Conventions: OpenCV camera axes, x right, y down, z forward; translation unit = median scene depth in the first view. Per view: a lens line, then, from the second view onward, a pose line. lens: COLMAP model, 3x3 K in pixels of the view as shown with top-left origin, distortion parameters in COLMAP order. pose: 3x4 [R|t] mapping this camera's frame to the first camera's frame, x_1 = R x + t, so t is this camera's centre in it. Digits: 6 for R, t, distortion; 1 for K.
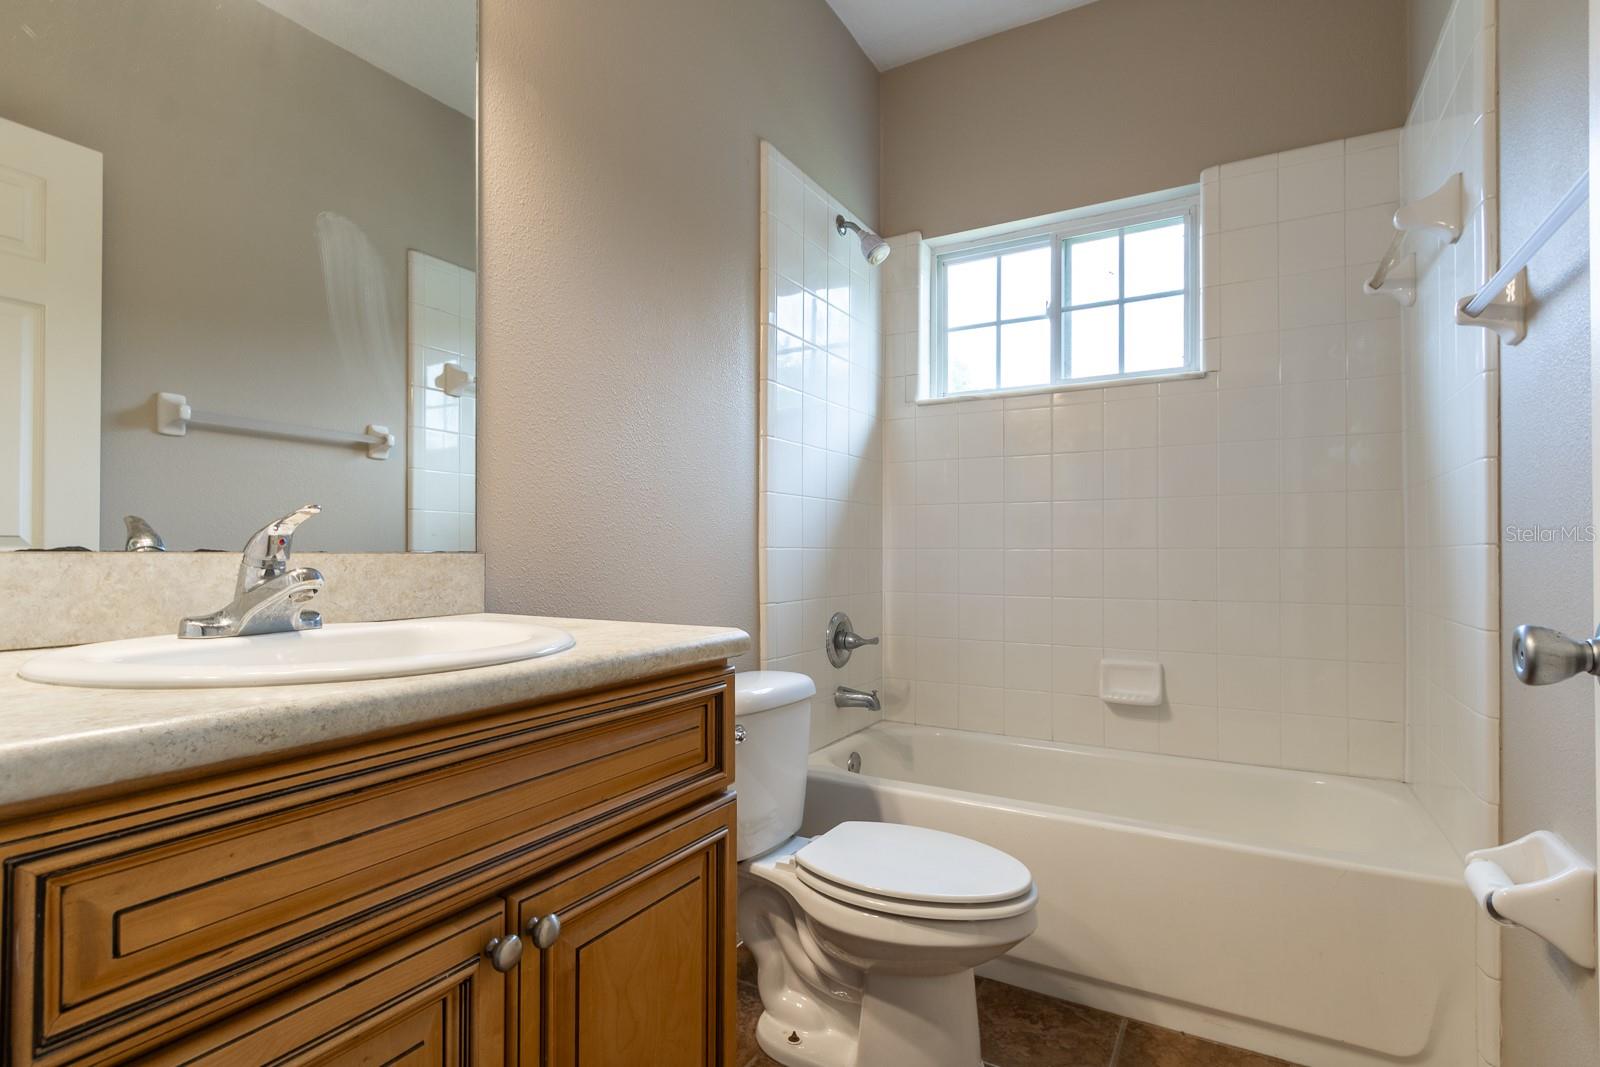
lens RADIAL K [[750.5, 0, 767.1], [0, 750.5, 543.4], [0, 0, 1]] dist [-0.000602, 0.000302]
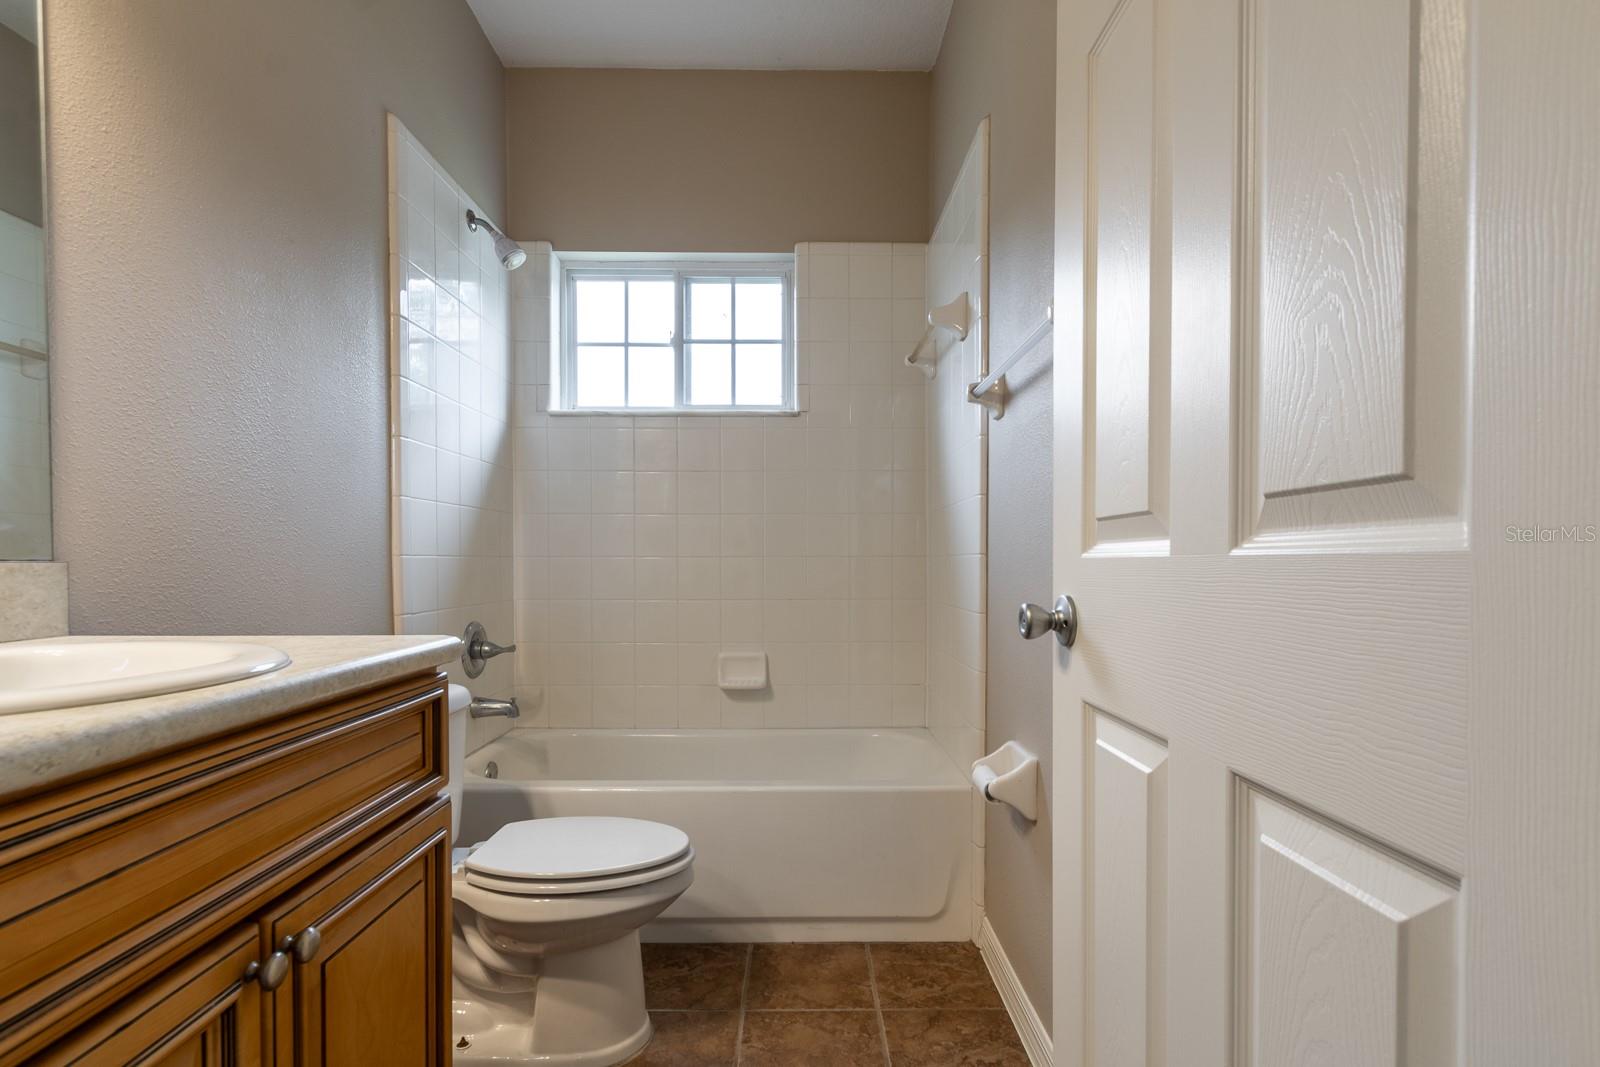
lens RADIAL K [[745.1, 0, 753.7], [0, 745.1, 568.3], [0, 0, 1]] dist [-0.001240, -0.000787]
pose [[0.878911, -0.005895, 0.476949, -0.096459], [-0.004952, 0.999757, 0.021482, -0.000690], [-0.476959, -0.021242, 0.878669, -0.051514]]
